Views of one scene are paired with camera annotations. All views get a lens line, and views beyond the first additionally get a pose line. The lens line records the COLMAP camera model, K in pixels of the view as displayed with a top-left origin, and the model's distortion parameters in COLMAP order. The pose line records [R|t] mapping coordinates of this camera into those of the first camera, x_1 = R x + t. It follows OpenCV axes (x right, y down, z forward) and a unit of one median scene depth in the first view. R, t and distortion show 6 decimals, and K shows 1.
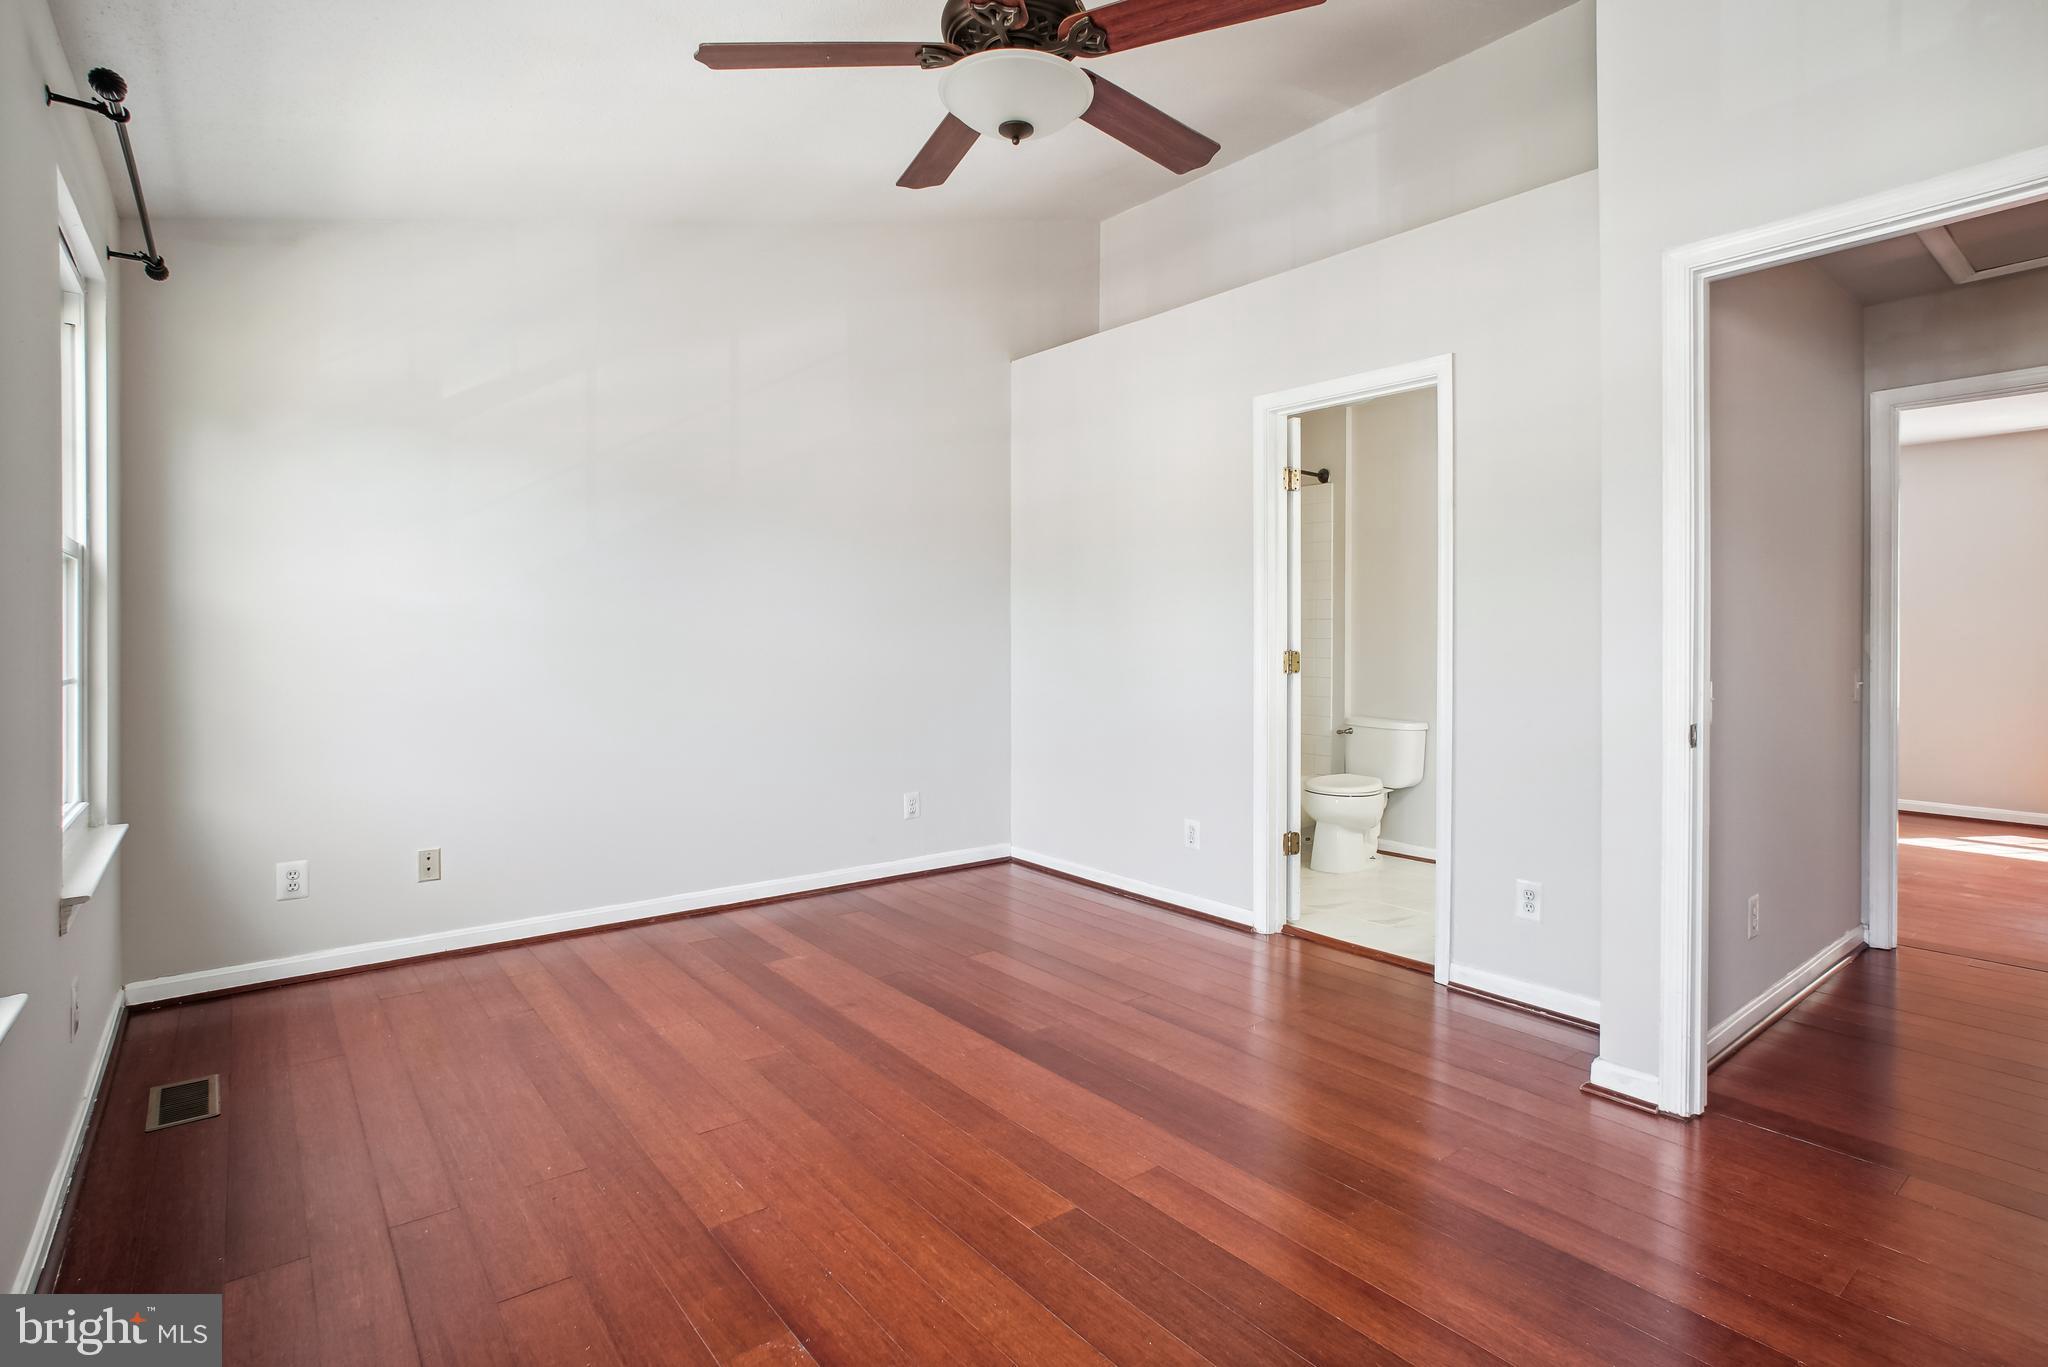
lens RADIAL K [[1016.7, 0, 1028.3], [0, 1016.7, 643.6], [0, 0, 1]] dist [-0.002411, -0.000052]
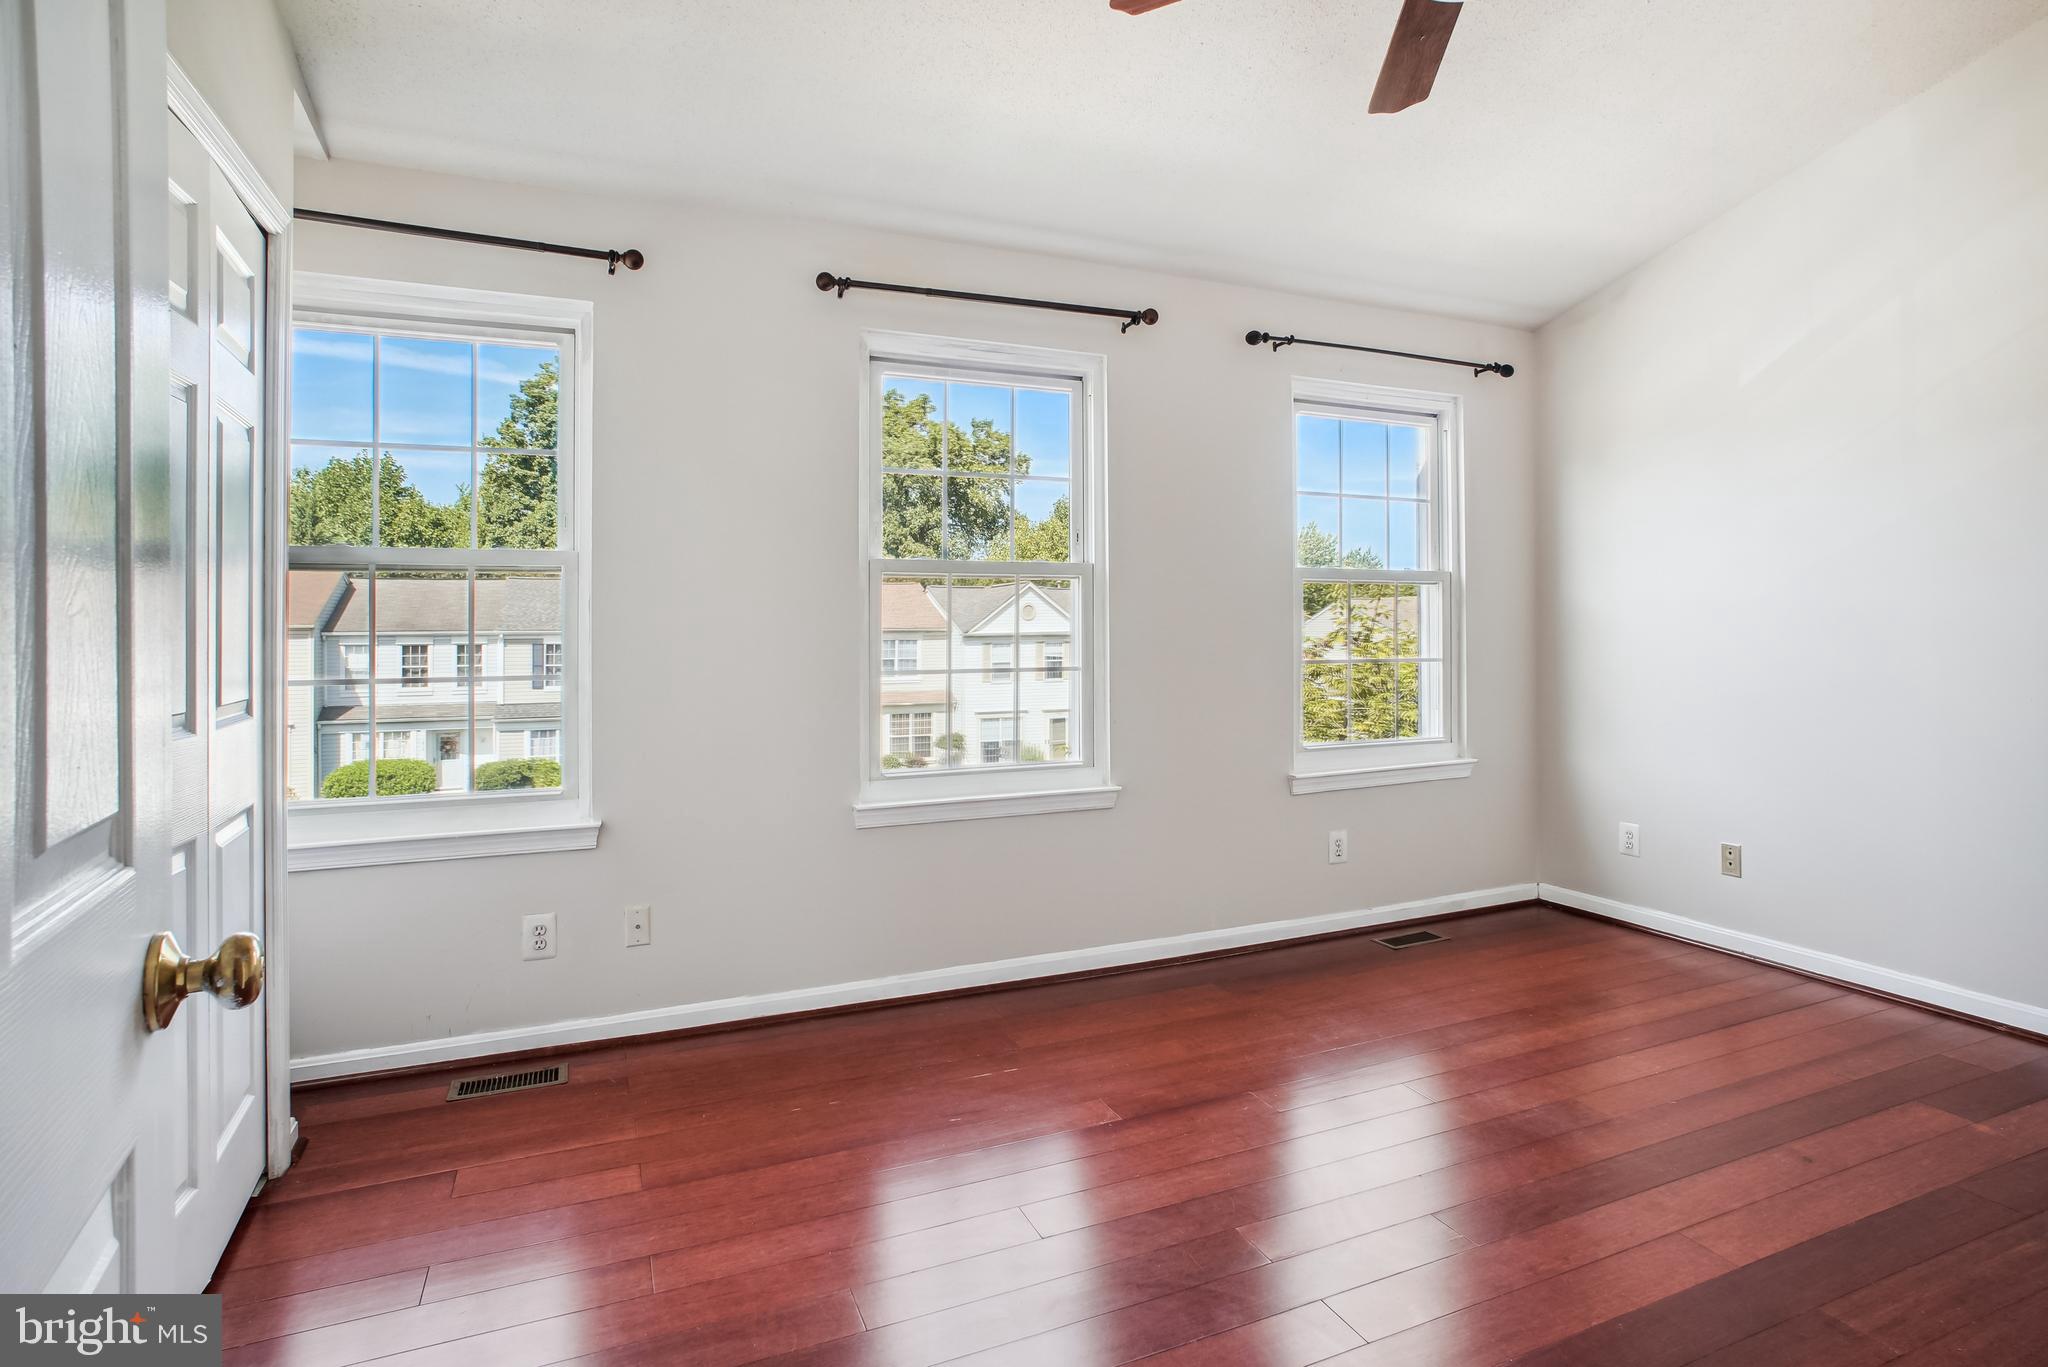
lens RADIAL K [[1016.7, 0, 1028.3], [0, 1016.7, 643.6], [0, 0, 1]] dist [-0.002411, -0.000052]
pose [[-0.255117, 0.004741, -0.966899, 0.582628], [0.001081, 0.999989, 0.004618, 0.001183], [0.966910, 0.000132, -0.255119, 0.625980]]
